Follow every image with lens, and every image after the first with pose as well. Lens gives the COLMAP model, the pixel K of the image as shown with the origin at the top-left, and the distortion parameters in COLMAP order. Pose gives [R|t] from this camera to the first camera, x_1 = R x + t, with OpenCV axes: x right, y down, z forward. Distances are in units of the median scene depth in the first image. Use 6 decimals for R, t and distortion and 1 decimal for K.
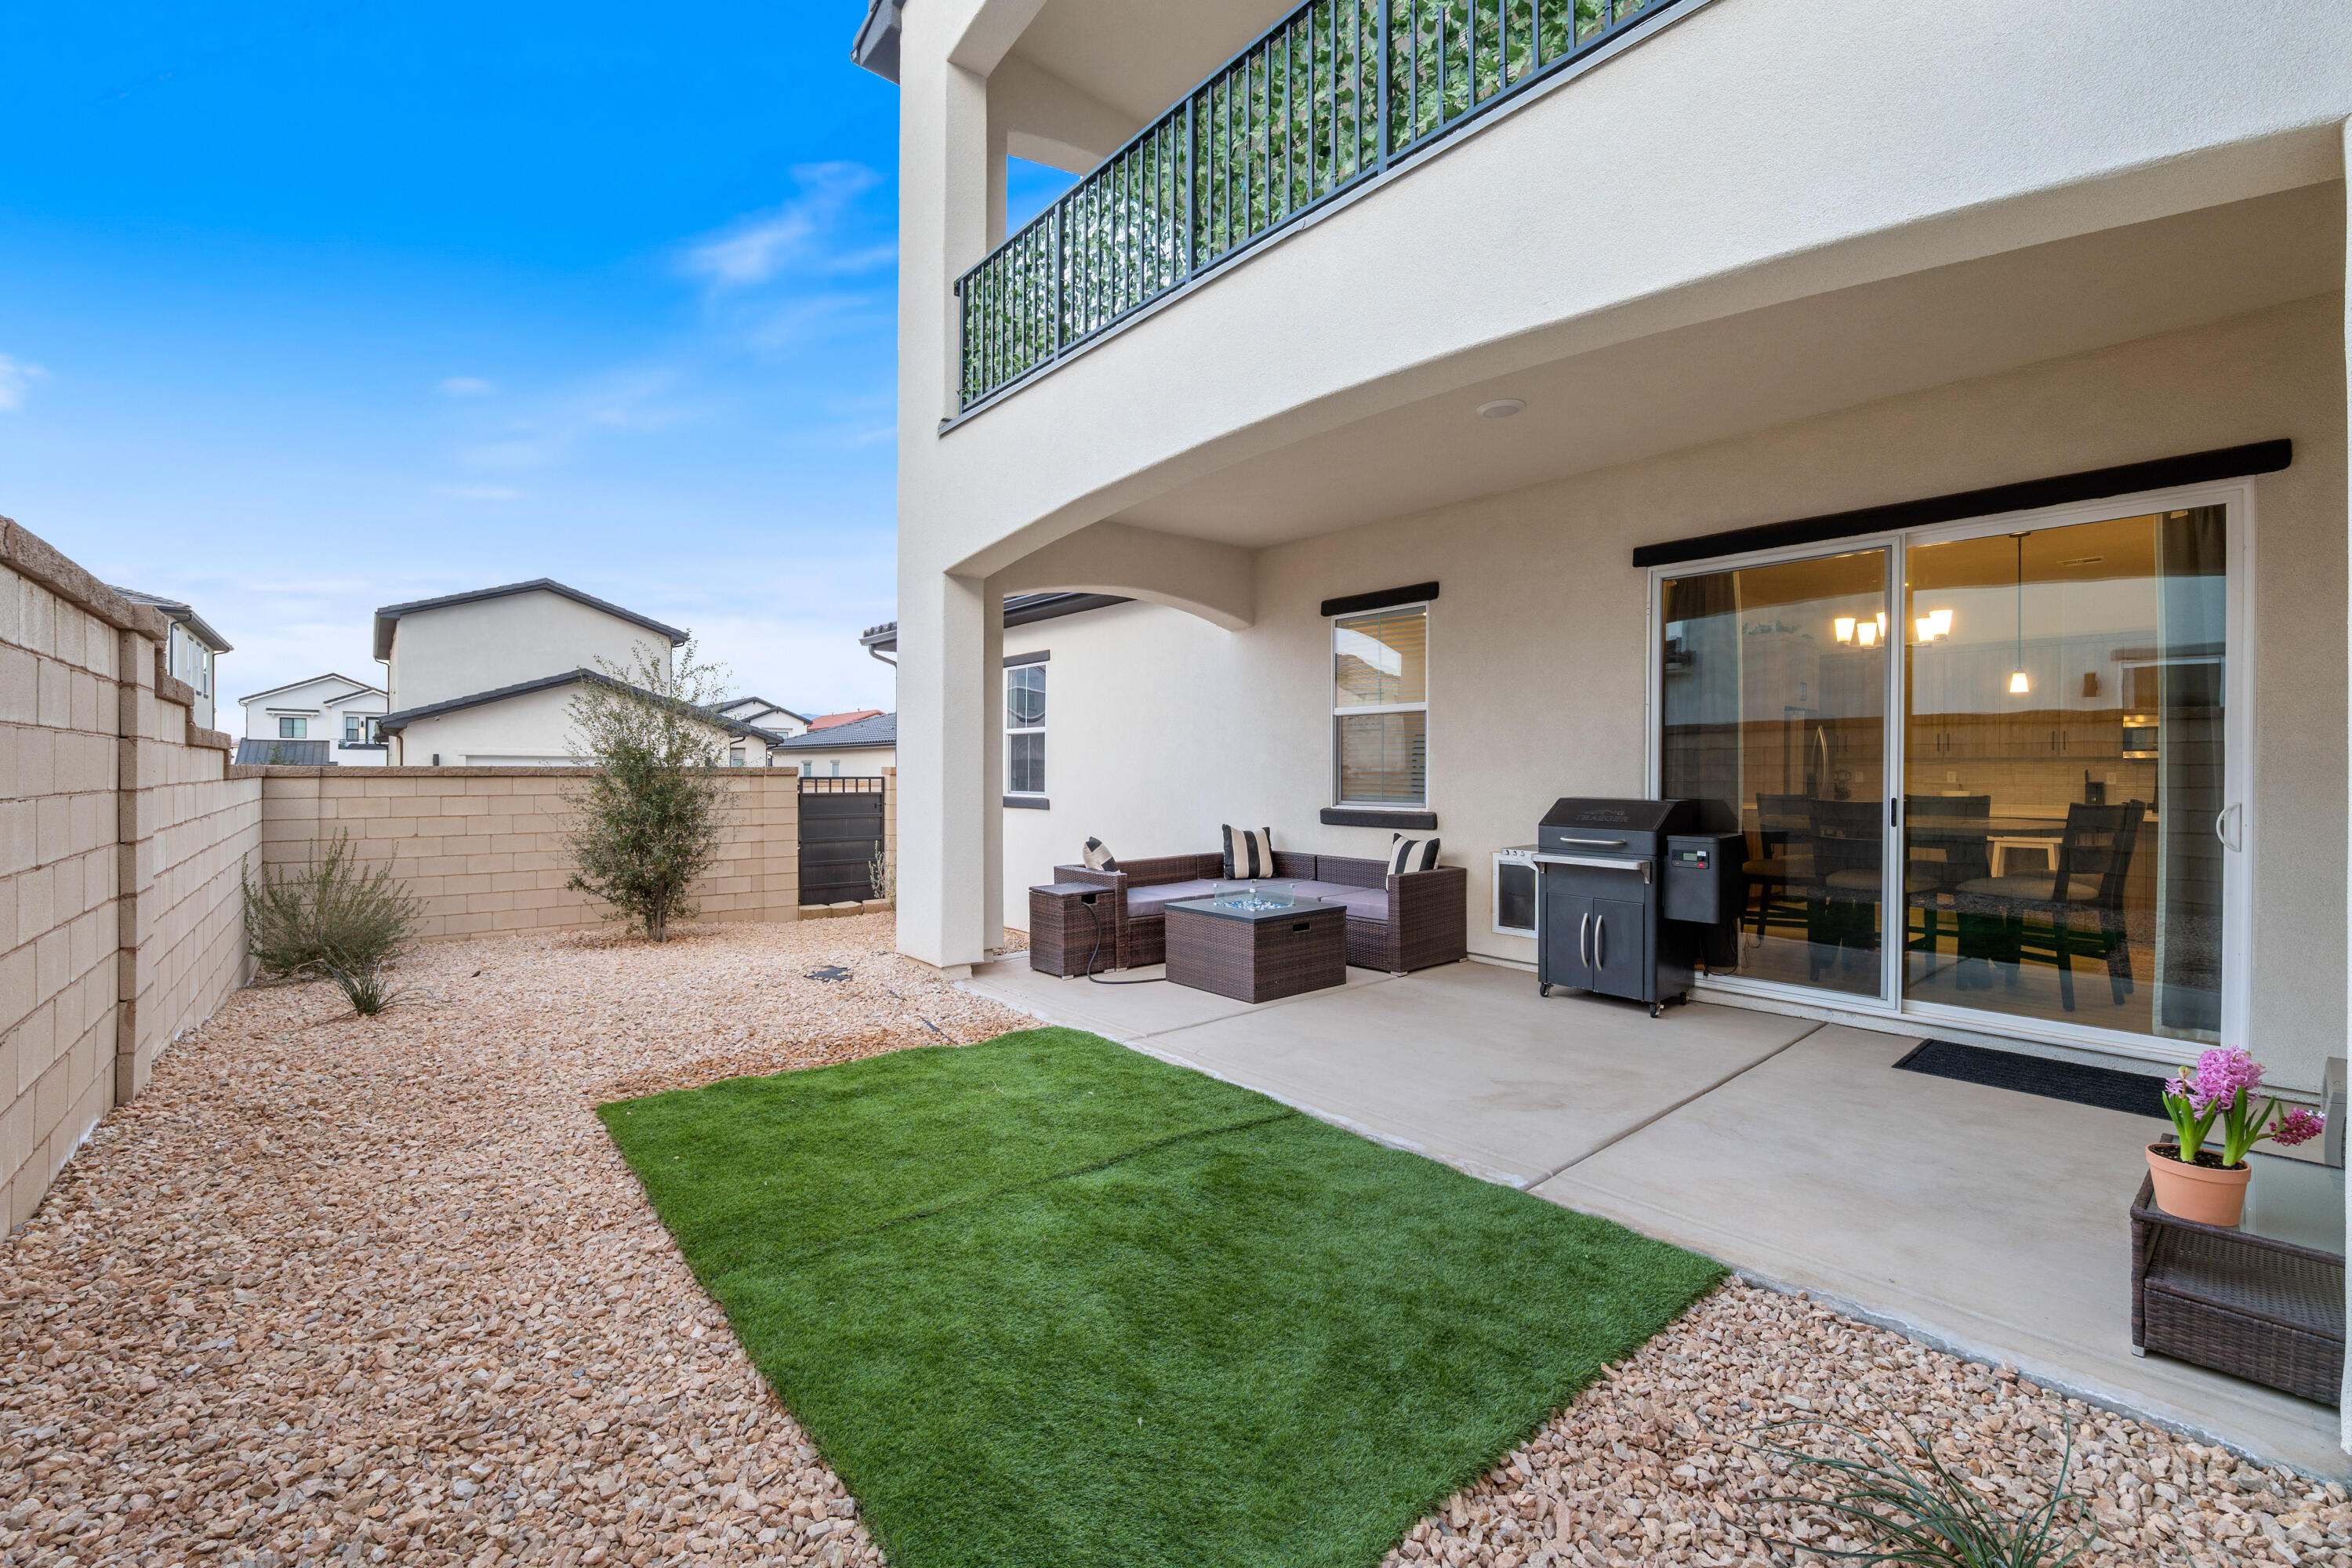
lens RADIAL K [[955.1, 0, 1173.6], [0, 955.1, 782.6], [0, 0, 1]] dist [-0.010617, 0.000215]
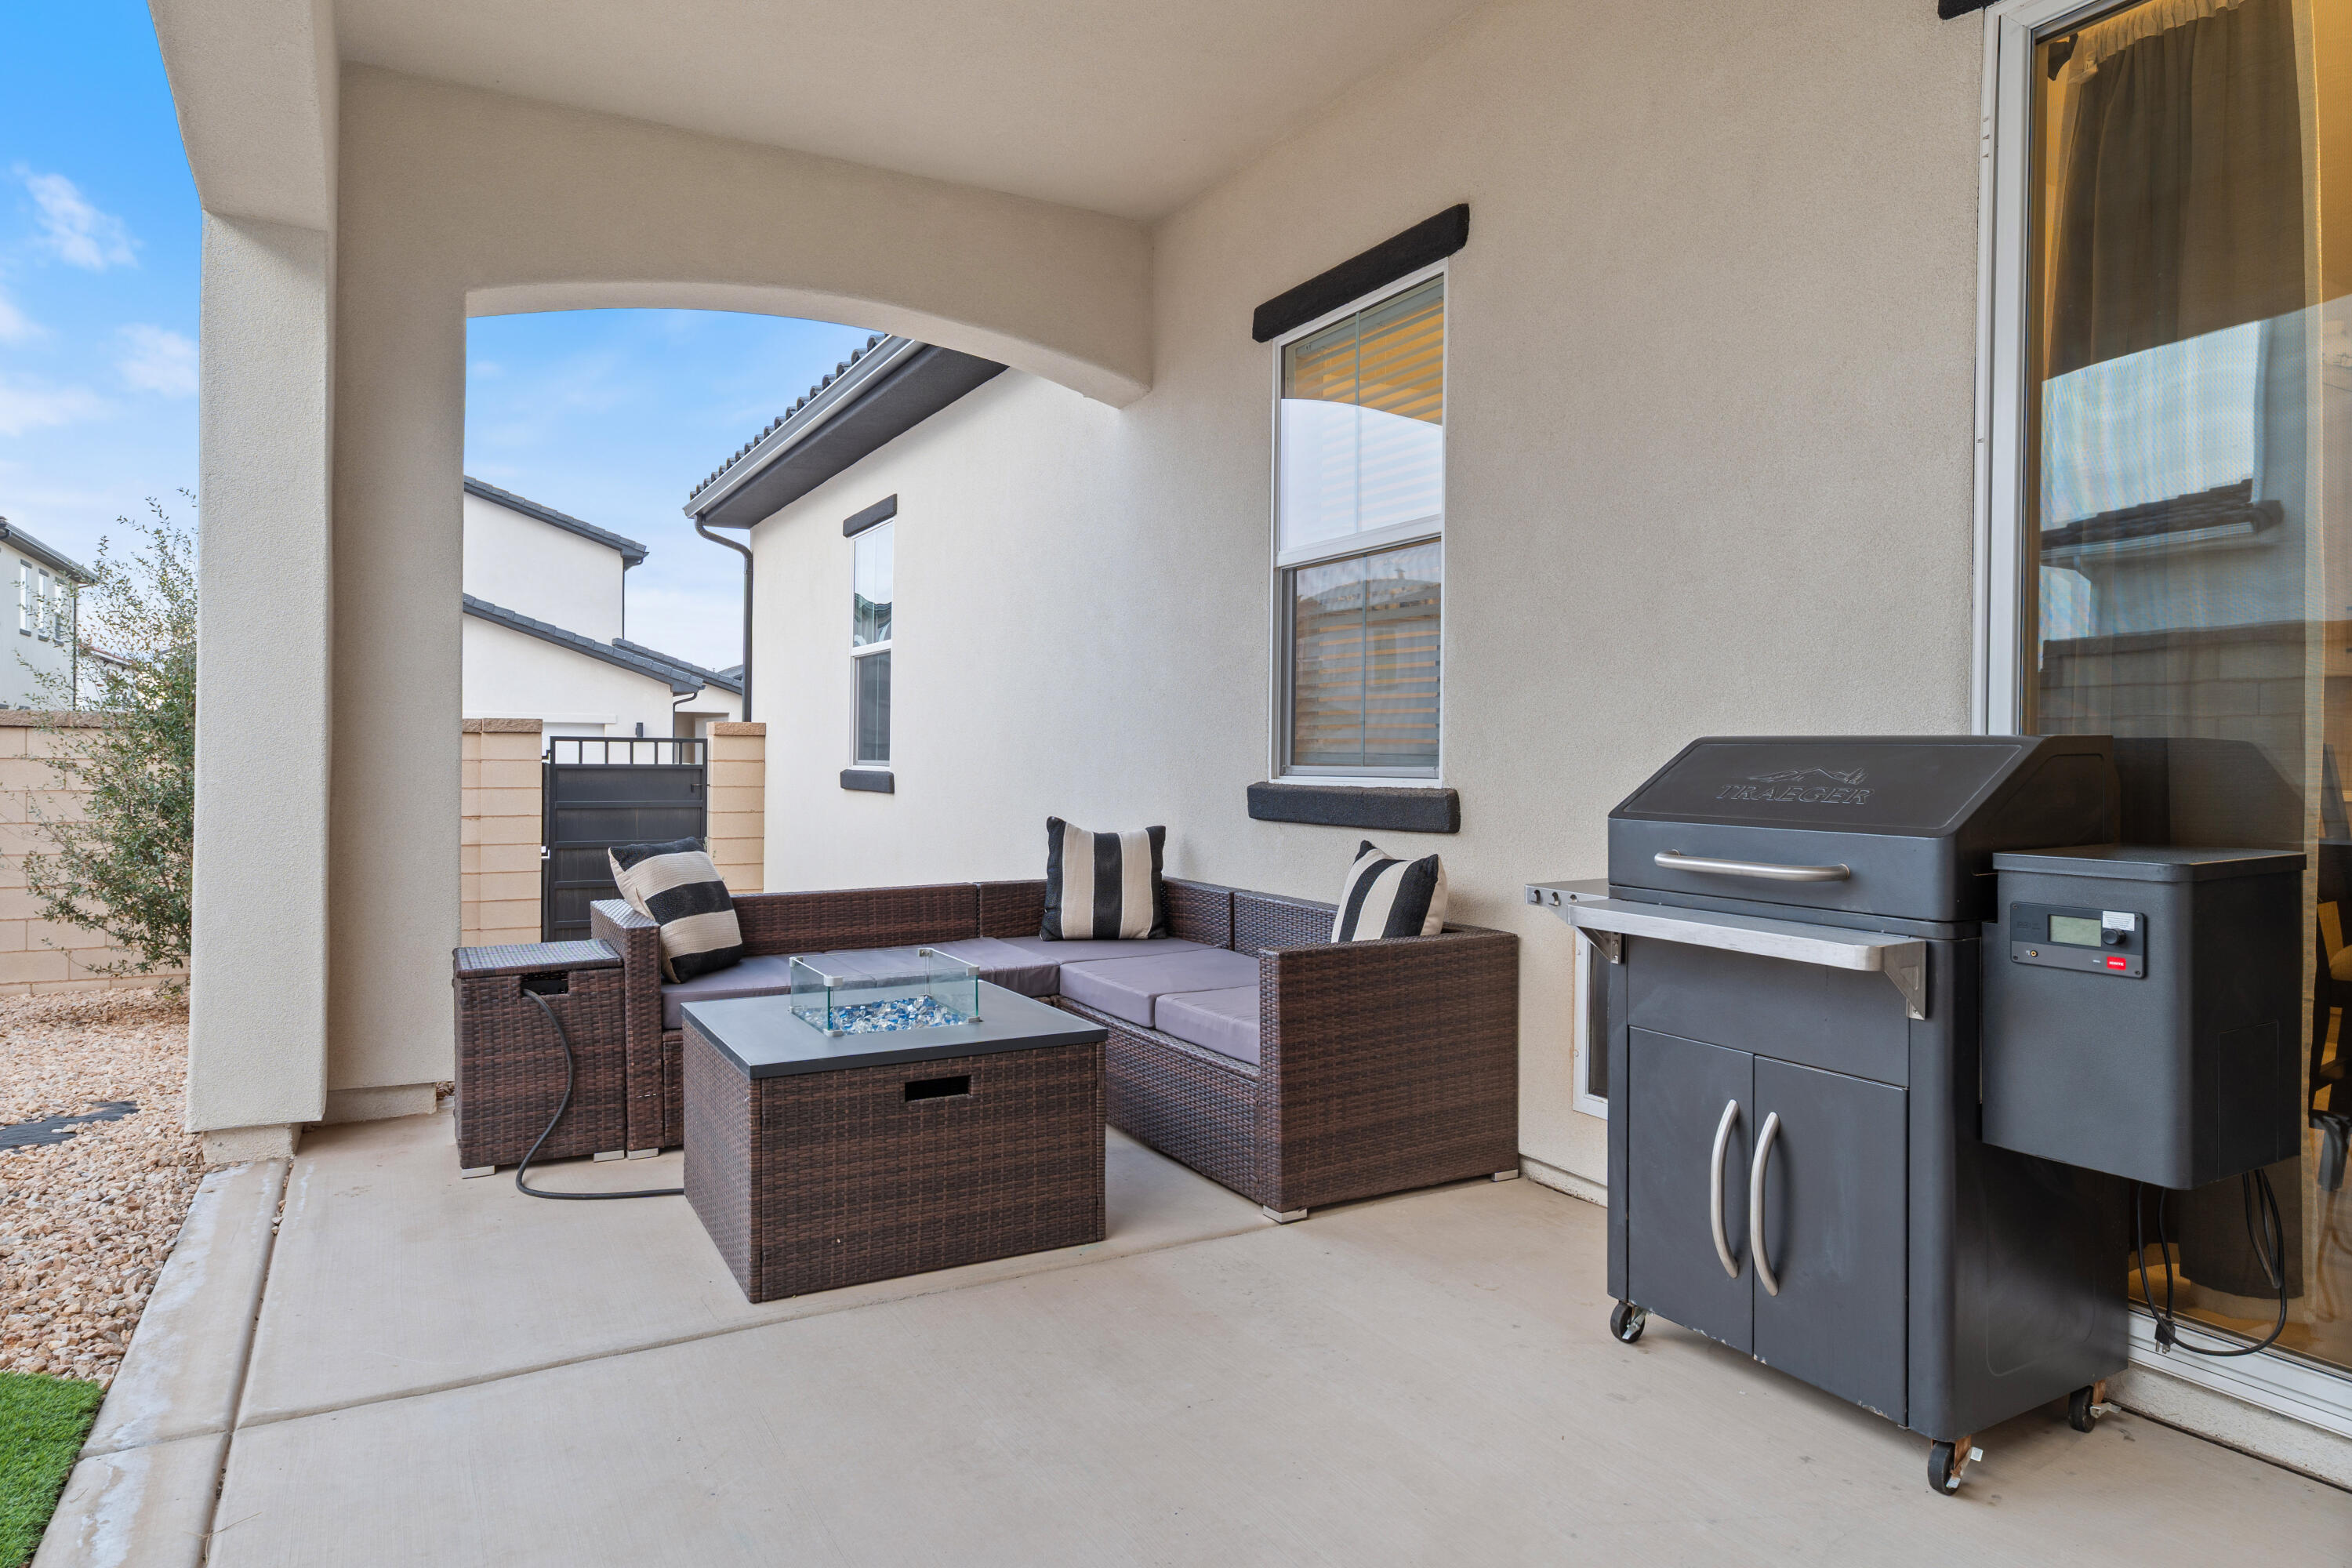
lens RADIAL K [[1391.9, 0, 1180.9], [0, 1391.9, 771.4], [0, 0, 1]] dist [0.000462, 0.000769]
pose [[0.981825, 0.007276, -0.189651, 0.282176], [-0.007918, 0.999965, -0.002625, 0.027172], [0.189625, 0.004079, 0.981848, 0.431139]]
